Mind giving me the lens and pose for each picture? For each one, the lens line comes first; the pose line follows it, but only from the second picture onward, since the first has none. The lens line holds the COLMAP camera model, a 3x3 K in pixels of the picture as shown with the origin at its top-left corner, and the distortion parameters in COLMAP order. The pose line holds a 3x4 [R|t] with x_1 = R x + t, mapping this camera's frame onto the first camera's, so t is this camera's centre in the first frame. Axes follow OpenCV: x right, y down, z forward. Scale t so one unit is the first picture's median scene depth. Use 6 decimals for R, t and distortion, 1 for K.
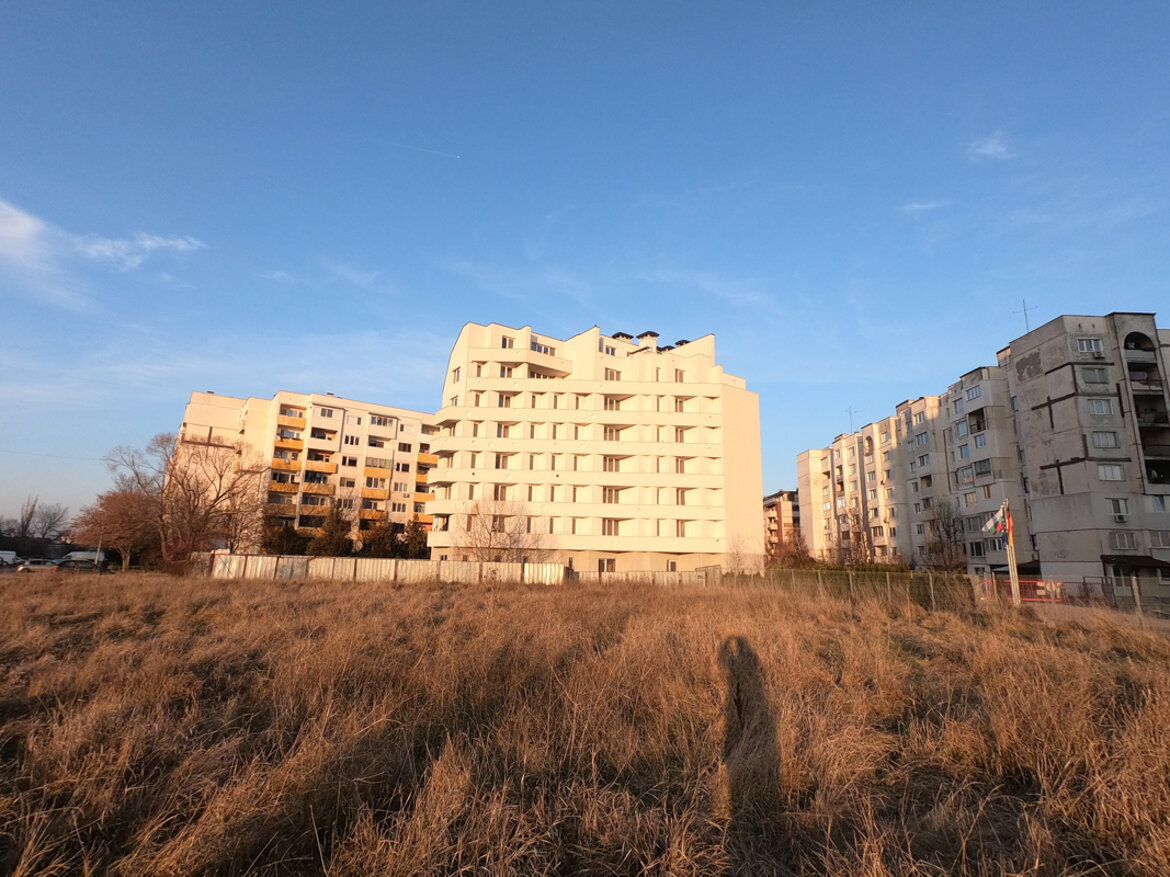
lens RADIAL K [[580.6, 0, 585.0], [0, 580.6, 438.5], [0, 0, 1]] dist [-0.001094, -0.000110]
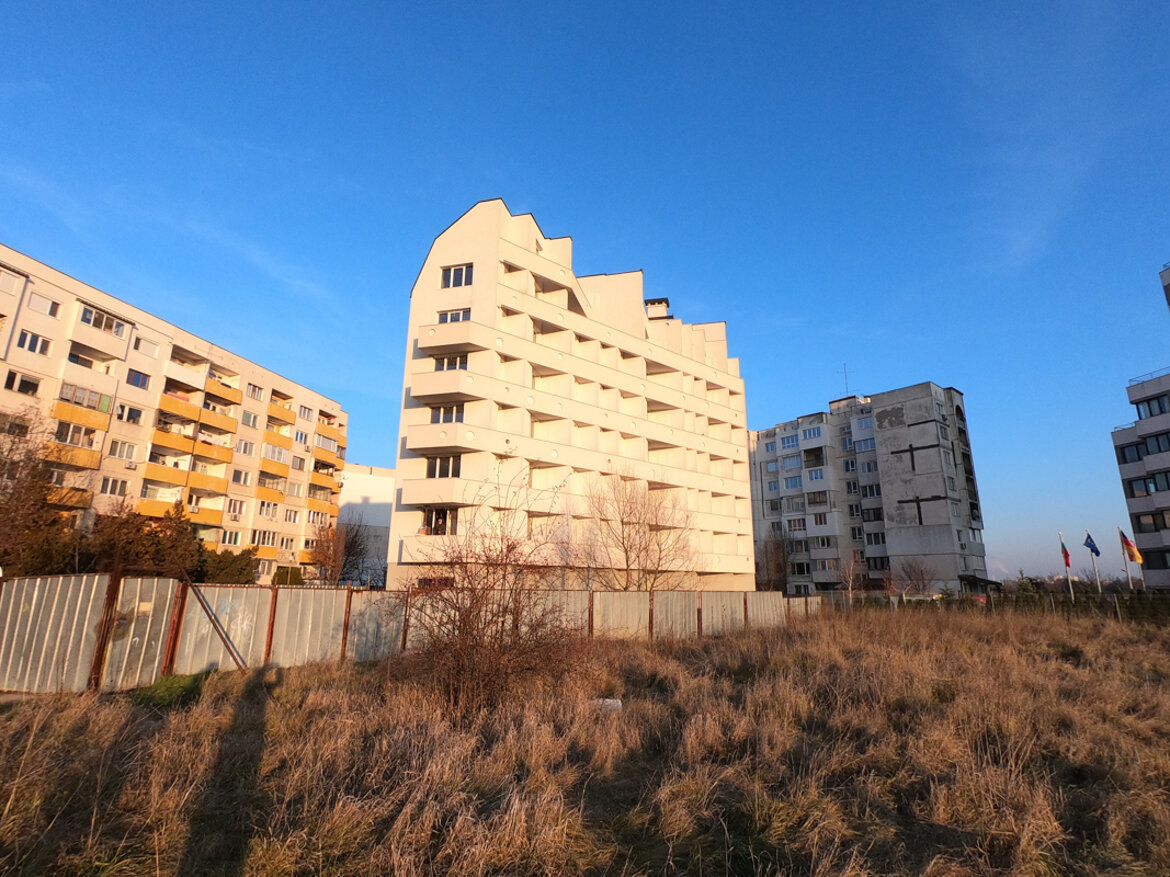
lens RADIAL K [[580.6, 0, 585.0], [0, 580.6, 438.5], [0, 0, 1]] dist [-0.001094, -0.000110]
pose [[0.770497, 0.142209, 0.621378, -0.429804], [-0.125824, 0.989548, -0.070450, 0.076603], [-0.624902, -0.023902, 0.780337, 0.409994]]
